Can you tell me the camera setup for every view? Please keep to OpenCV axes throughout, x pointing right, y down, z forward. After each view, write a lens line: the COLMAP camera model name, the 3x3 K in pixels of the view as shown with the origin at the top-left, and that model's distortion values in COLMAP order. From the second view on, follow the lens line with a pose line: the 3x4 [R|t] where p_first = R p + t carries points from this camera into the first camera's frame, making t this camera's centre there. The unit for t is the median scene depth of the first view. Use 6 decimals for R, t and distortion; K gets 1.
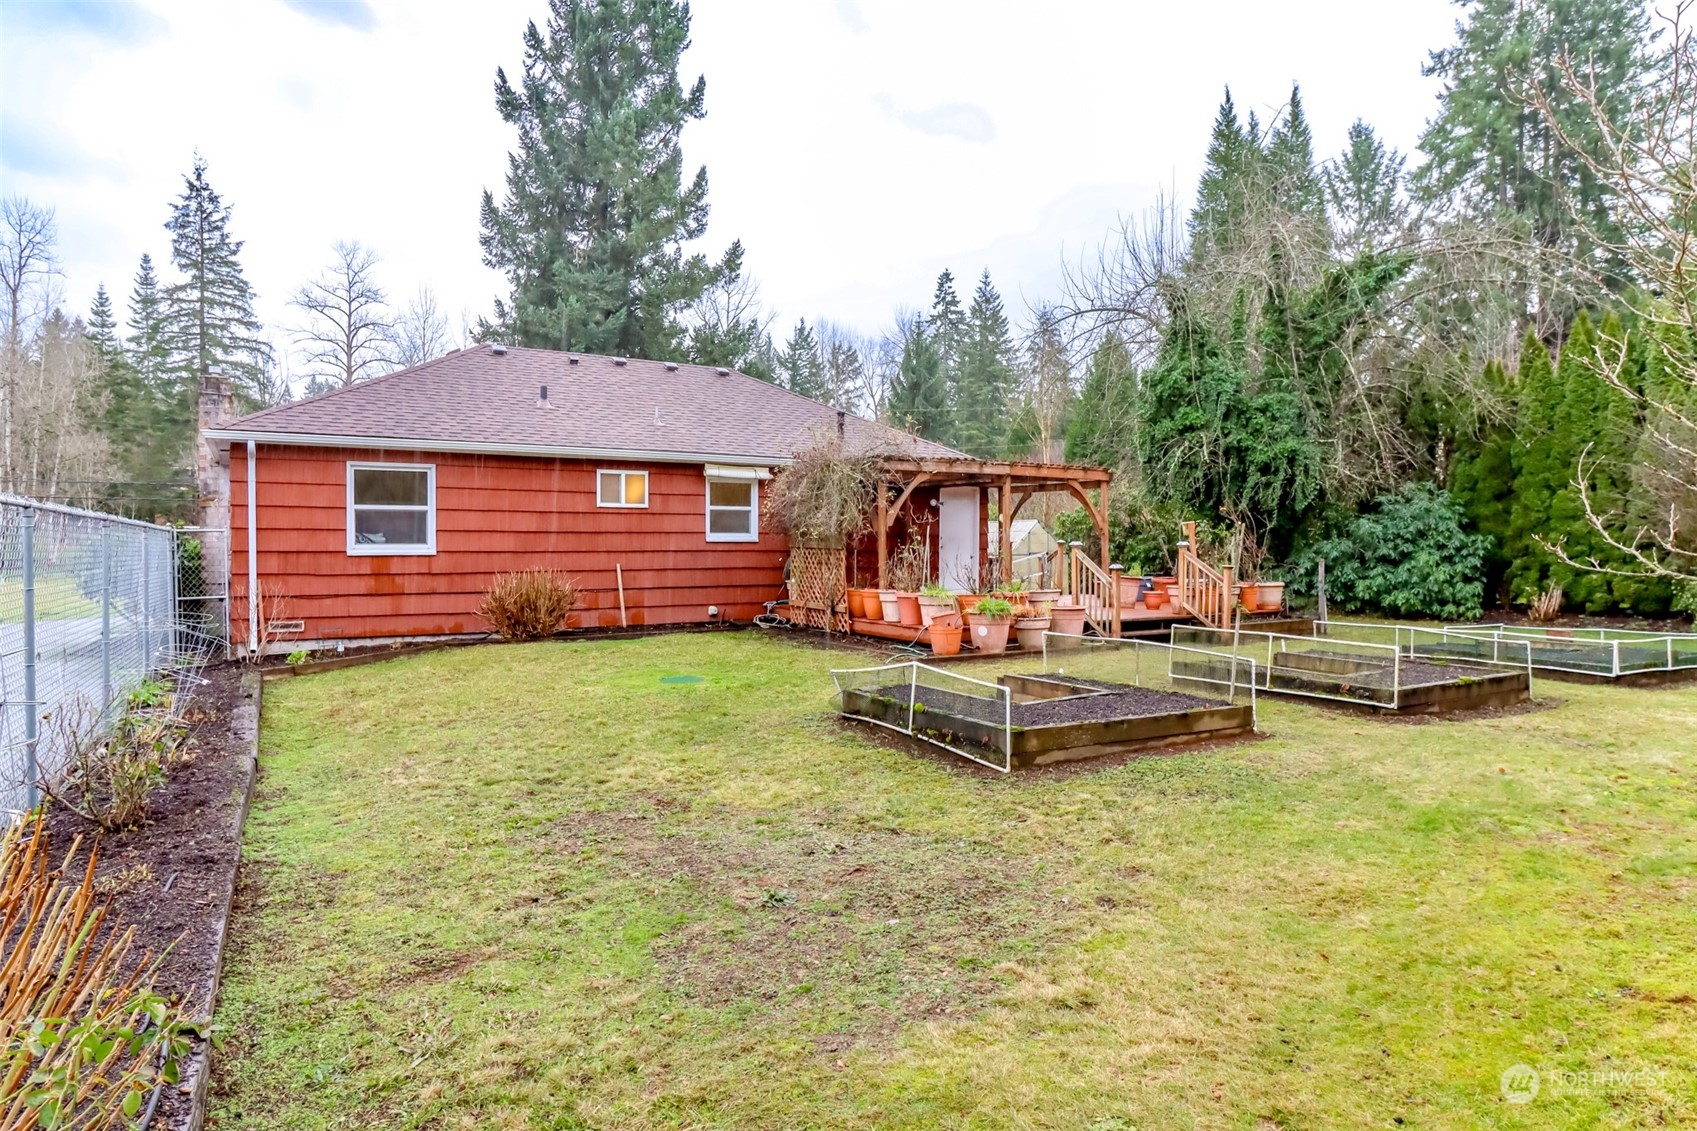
lens RADIAL K [[1008.2, 0, 848.5], [0, 1008.2, 565.5], [0, 0, 1]] dist [0.000901, 0.000627]
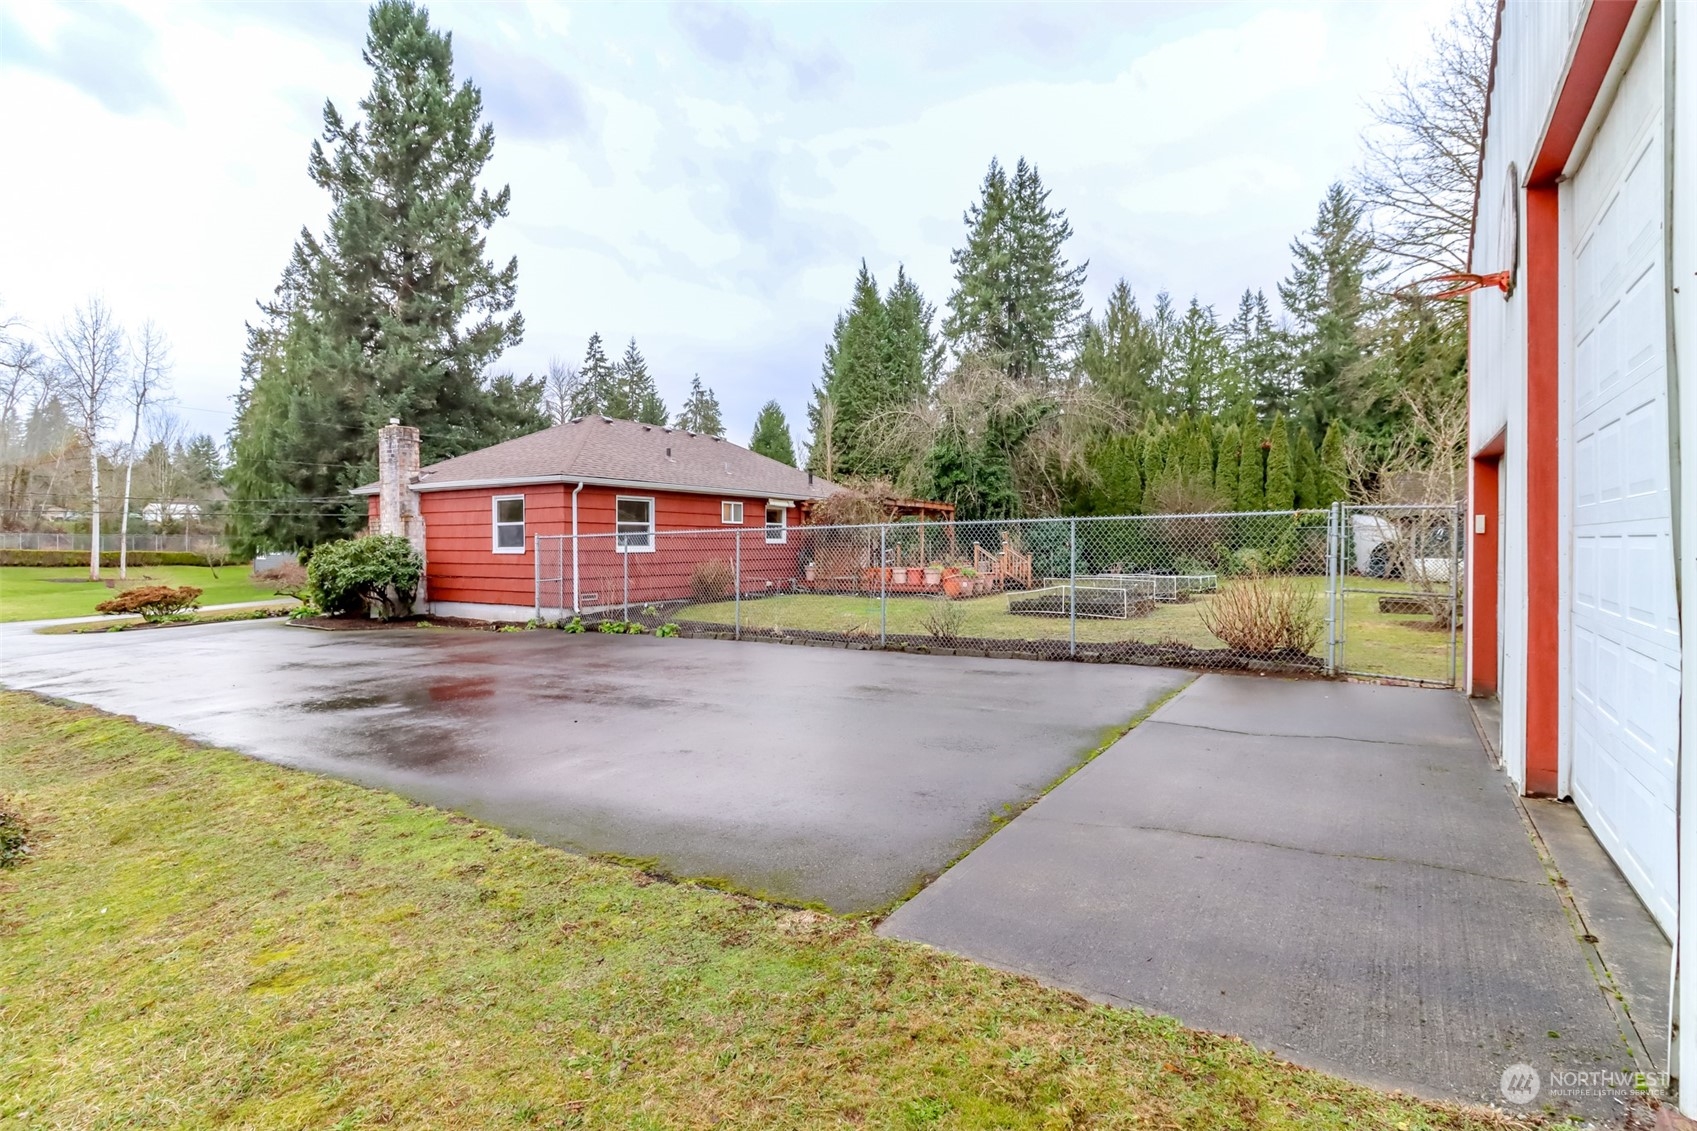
lens RADIAL K [[783.0, 0, 852.8], [0, 783.0, 553.3], [0, 0, 1]] dist [0.028224, -0.013844]
pose [[0.889684, -0.011804, 0.456424, -0.511931], [0.018371, 0.999782, -0.009953, 0.007244], [-0.456207, 0.017240, 0.889707, -0.209666]]
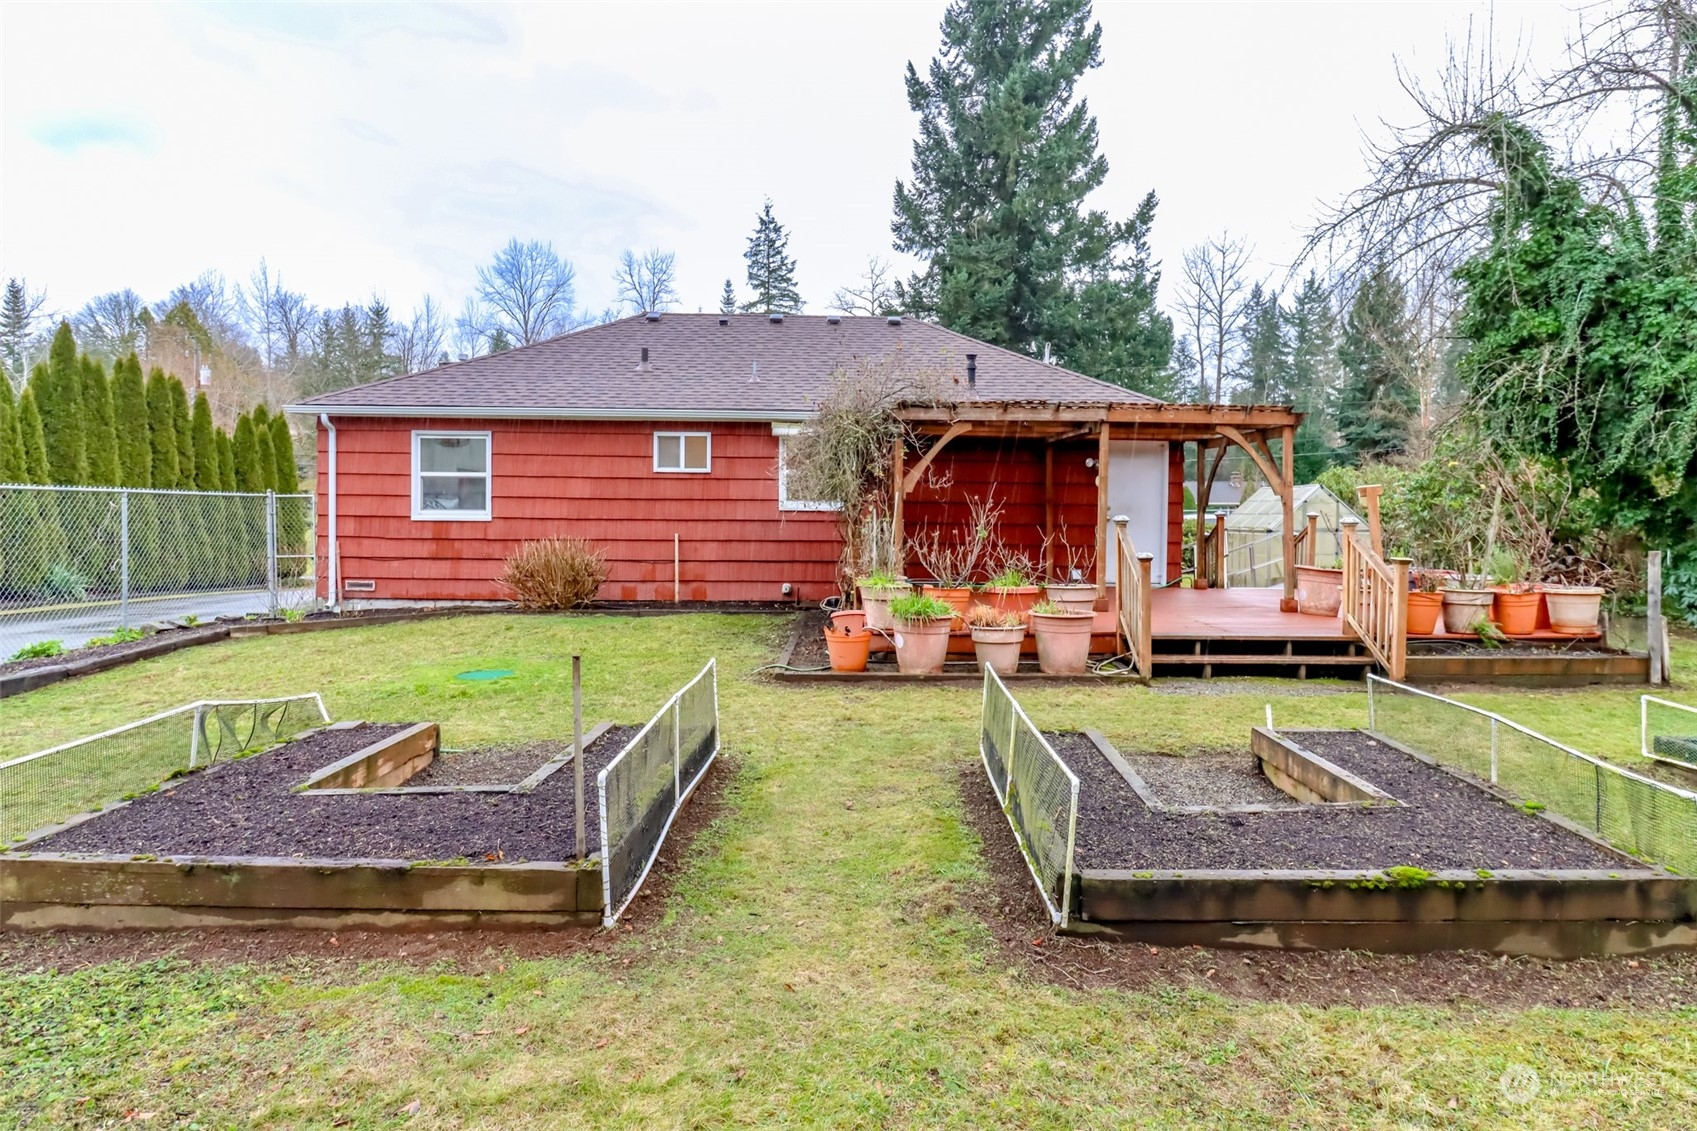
lens RADIAL K [[952.2, 0, 848.3], [0, 952.2, 530.2], [0, 0, 1]] dist [0.008293, -0.001984]
pose [[0.868150, 0.019281, -0.495927, 0.271050], [-0.019783, 0.999795, 0.004240, -0.009004], [0.495907, 0.006130, 0.868354, 0.253218]]
